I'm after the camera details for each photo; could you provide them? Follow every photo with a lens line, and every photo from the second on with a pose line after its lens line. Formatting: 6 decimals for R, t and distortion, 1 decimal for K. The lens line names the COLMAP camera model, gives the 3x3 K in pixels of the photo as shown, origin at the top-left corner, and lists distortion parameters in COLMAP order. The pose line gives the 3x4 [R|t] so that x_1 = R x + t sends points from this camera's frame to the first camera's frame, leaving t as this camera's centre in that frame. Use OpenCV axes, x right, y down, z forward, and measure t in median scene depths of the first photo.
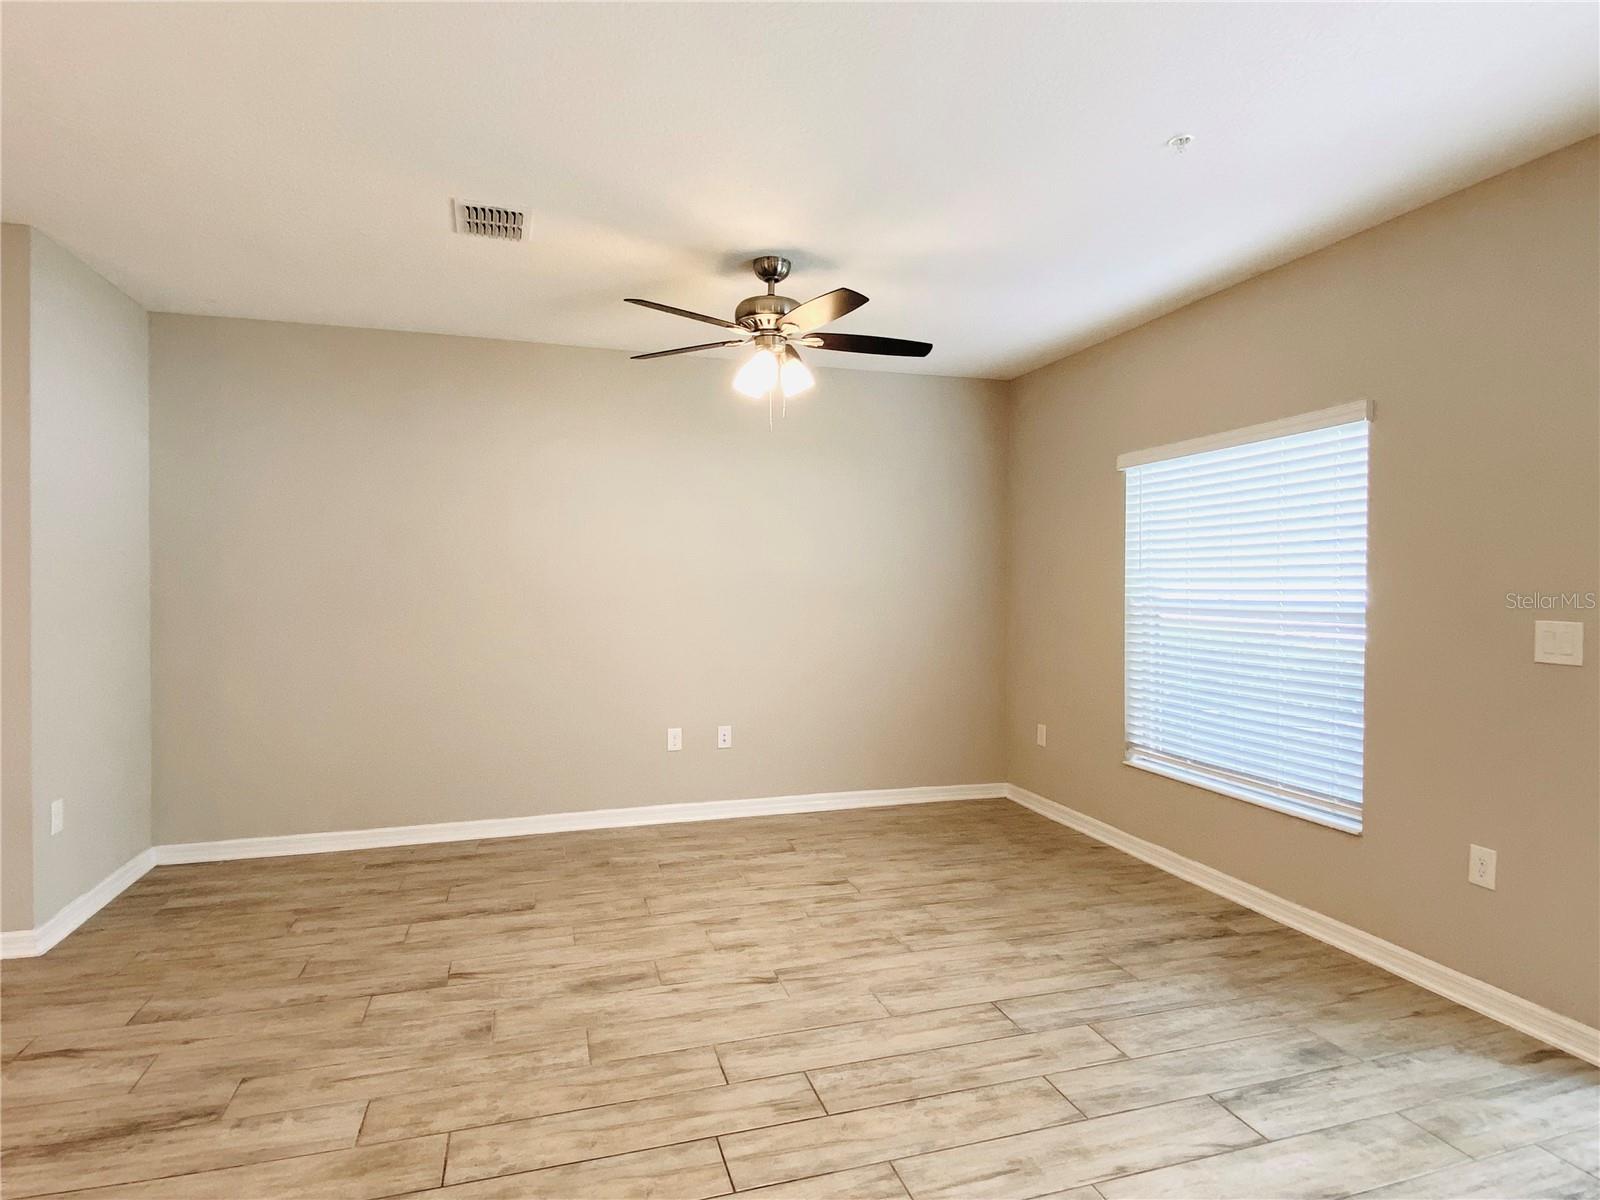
lens RADIAL K [[860.8, 0, 800.0], [0, 860.8, 600.0], [0, 0, 1]] dist [-0.004099, -0.001625]
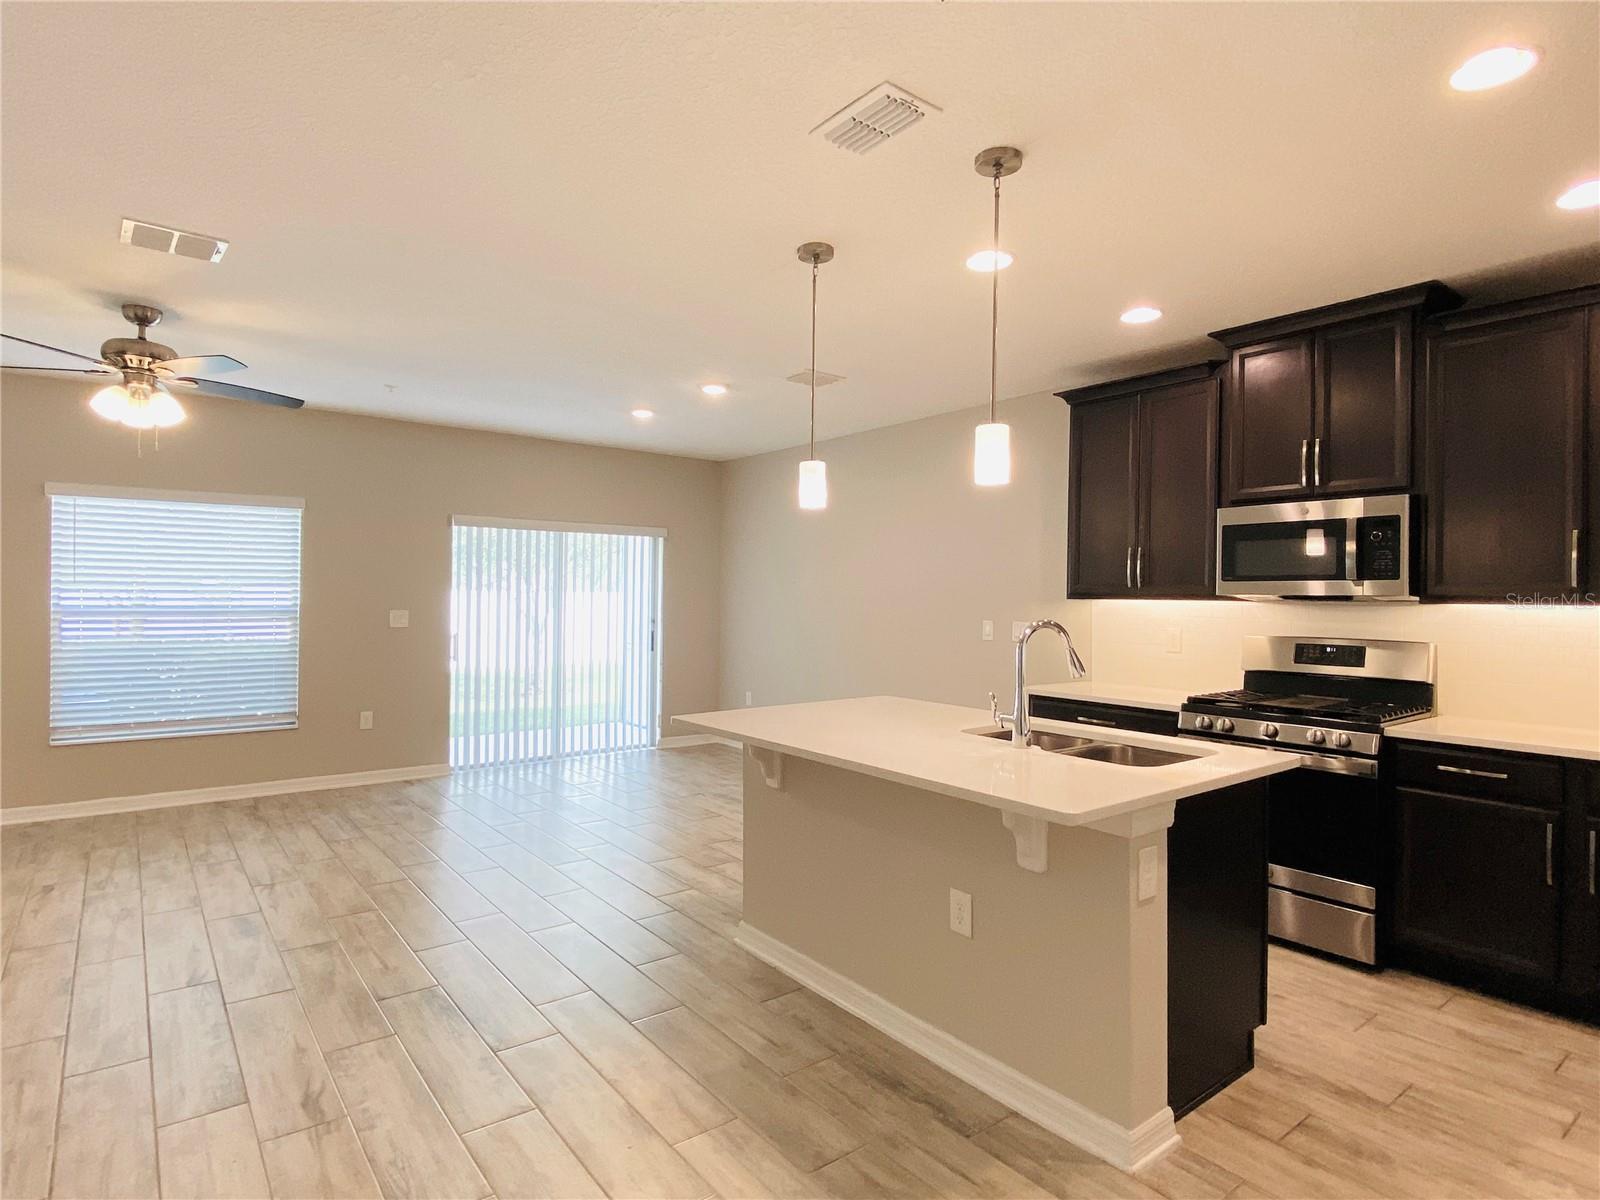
lens RADIAL K [[849.9, 0, 800.0], [0, 849.9, 600.0], [0, 0, 1]] dist [0.034283, -0.045194]
pose [[-0.356352, -0.011967, 0.934275, -1.819947], [0.008298, 0.999838, 0.015971, -0.033651], [-0.934315, 0.013444, -0.356195, 0.778652]]
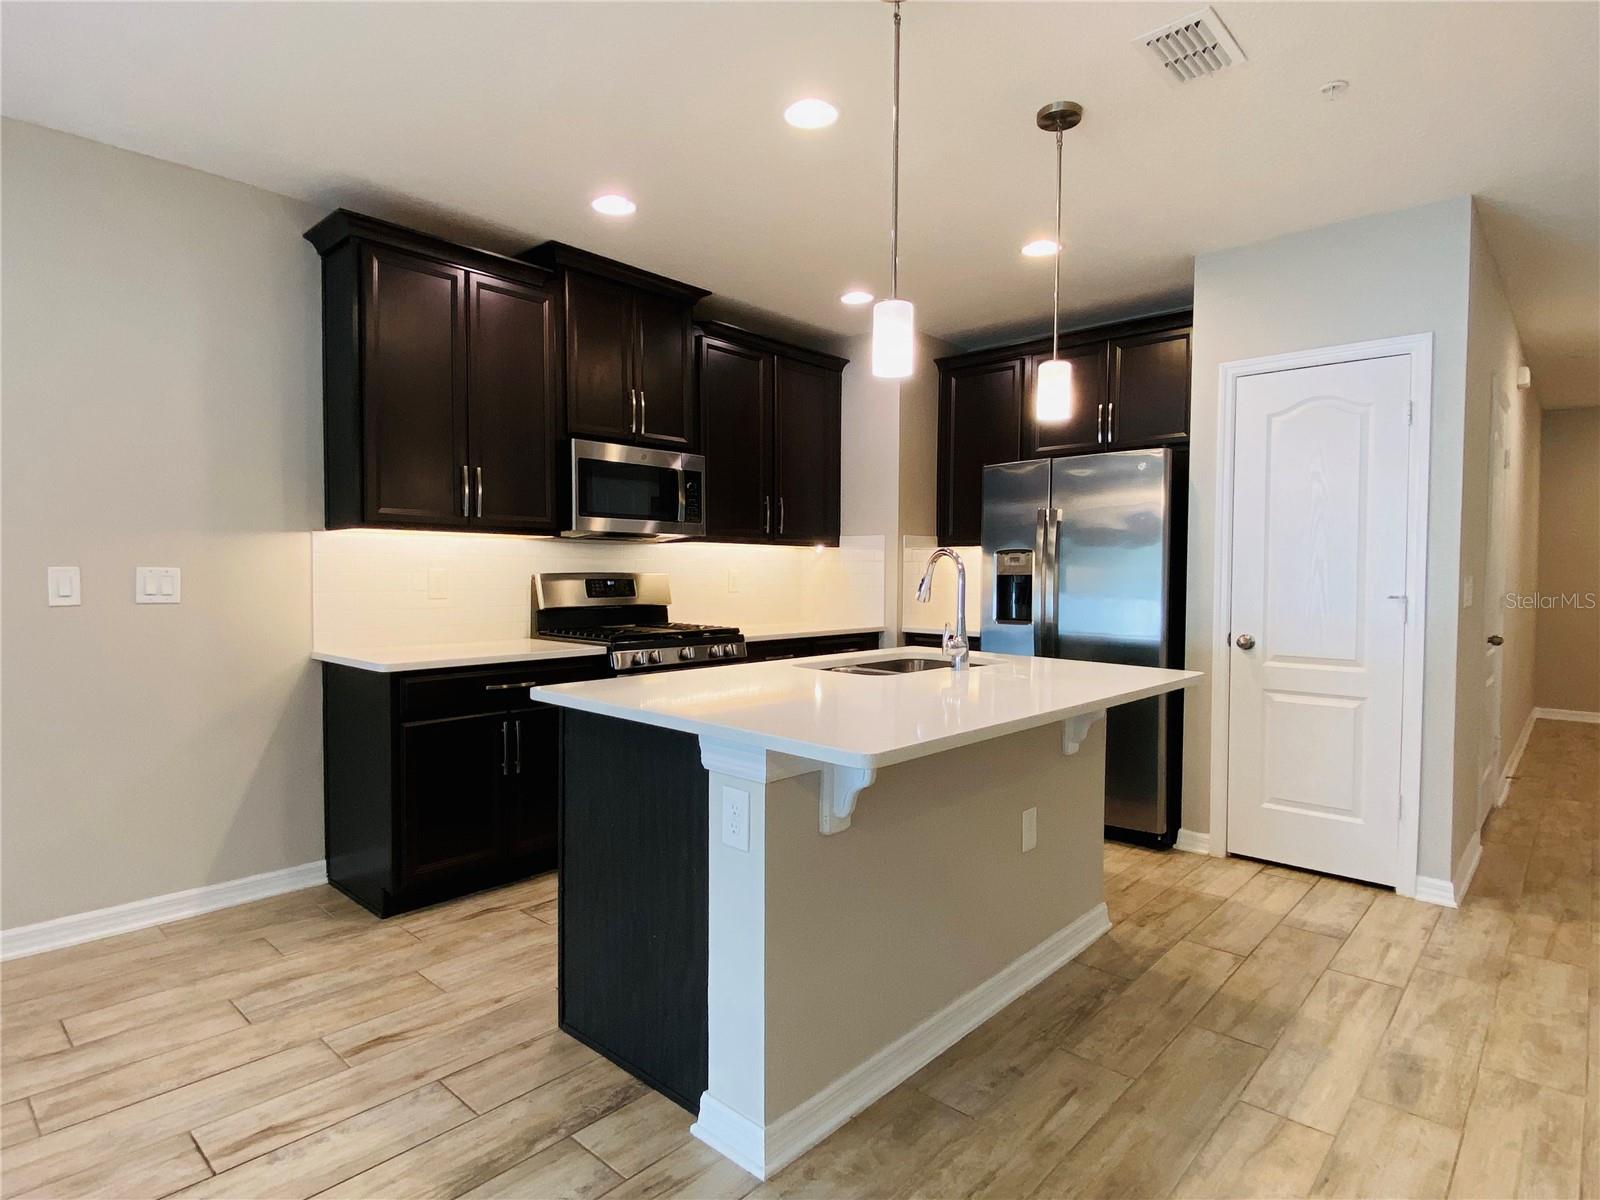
lens RADIAL K [[866.7, 0, 794.6], [0, 866.7, 596.7], [0, 0, 1]] dist [0.072673, -0.067190]
pose [[-0.864057, 0.007686, -0.503335, -0.237236], [-0.018681, 0.998705, 0.047320, 0.023123], [0.503047, 0.050290, -0.862795, 0.999677]]
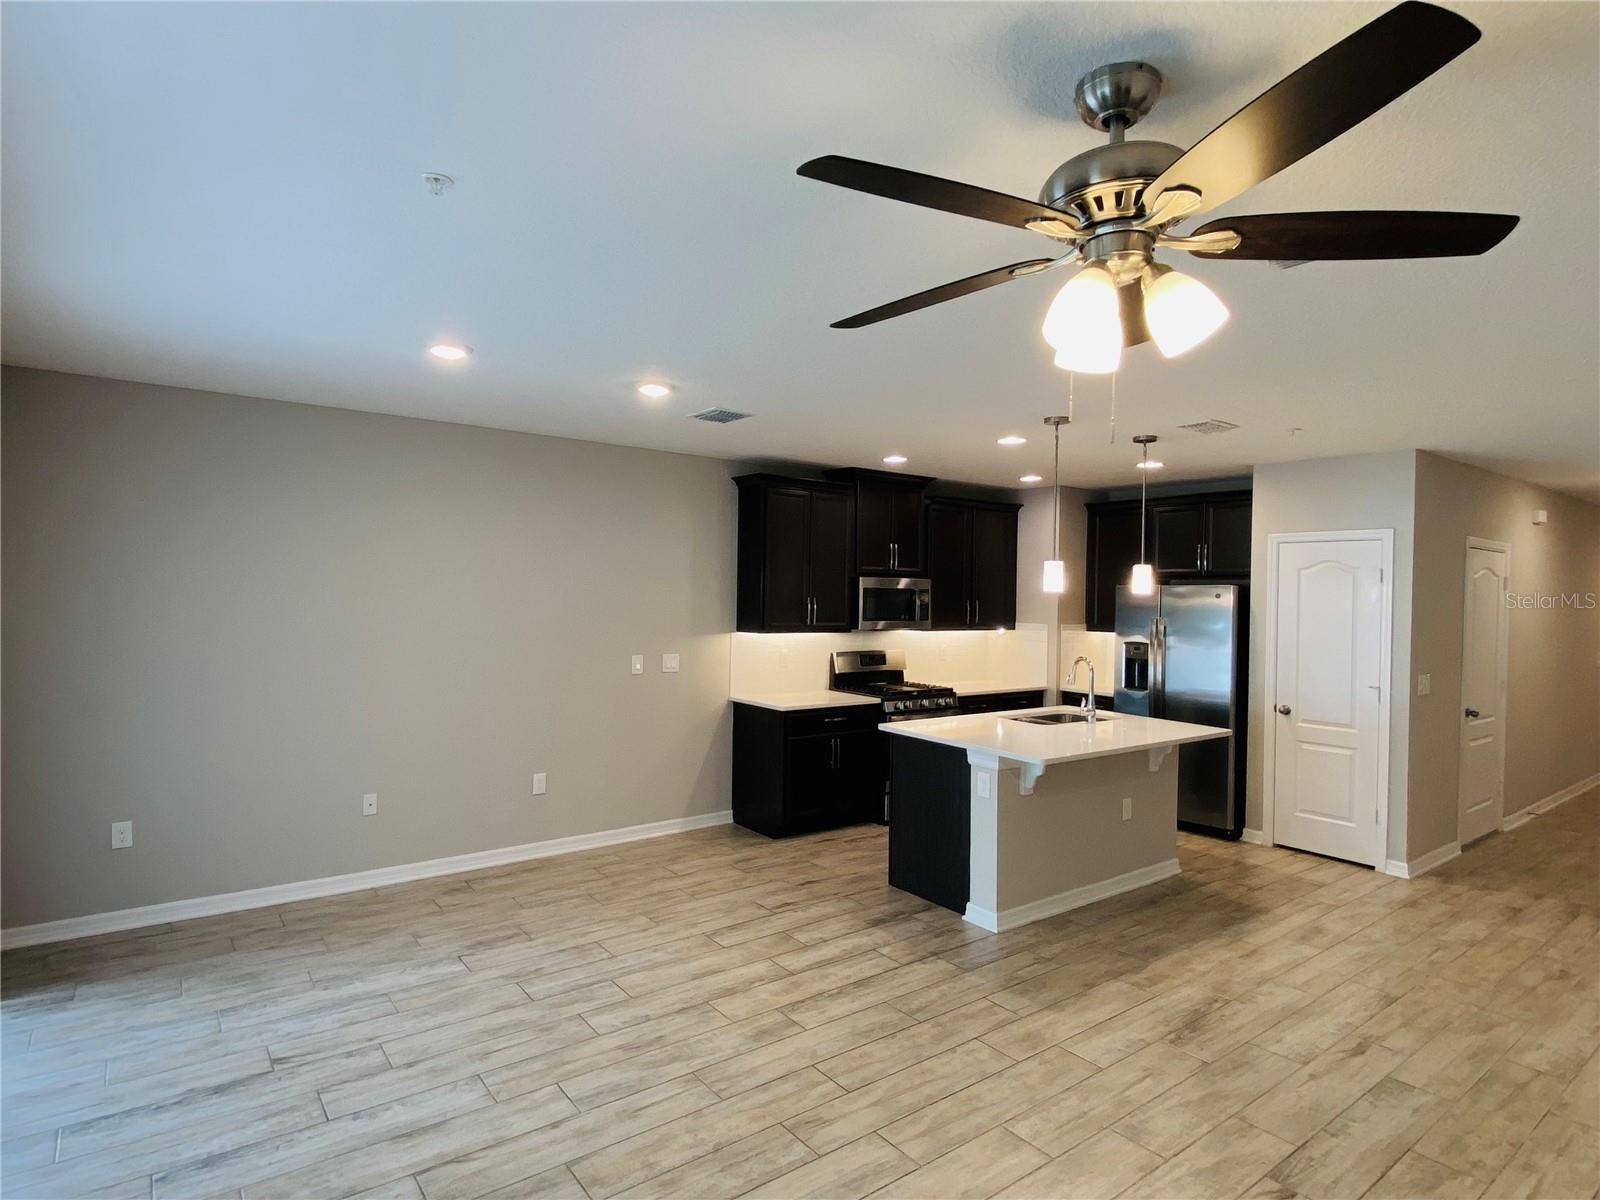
lens RADIAL K [[866.7, 0, 794.6], [0, 866.7, 596.7], [0, 0, 1]] dist [0.072673, -0.067190]
pose [[-0.938988, -0.019101, -0.343419, 0.391866], [-0.028081, 0.999381, 0.021193, -0.156333], [0.342802, 0.029544, -0.938943, 1.840181]]
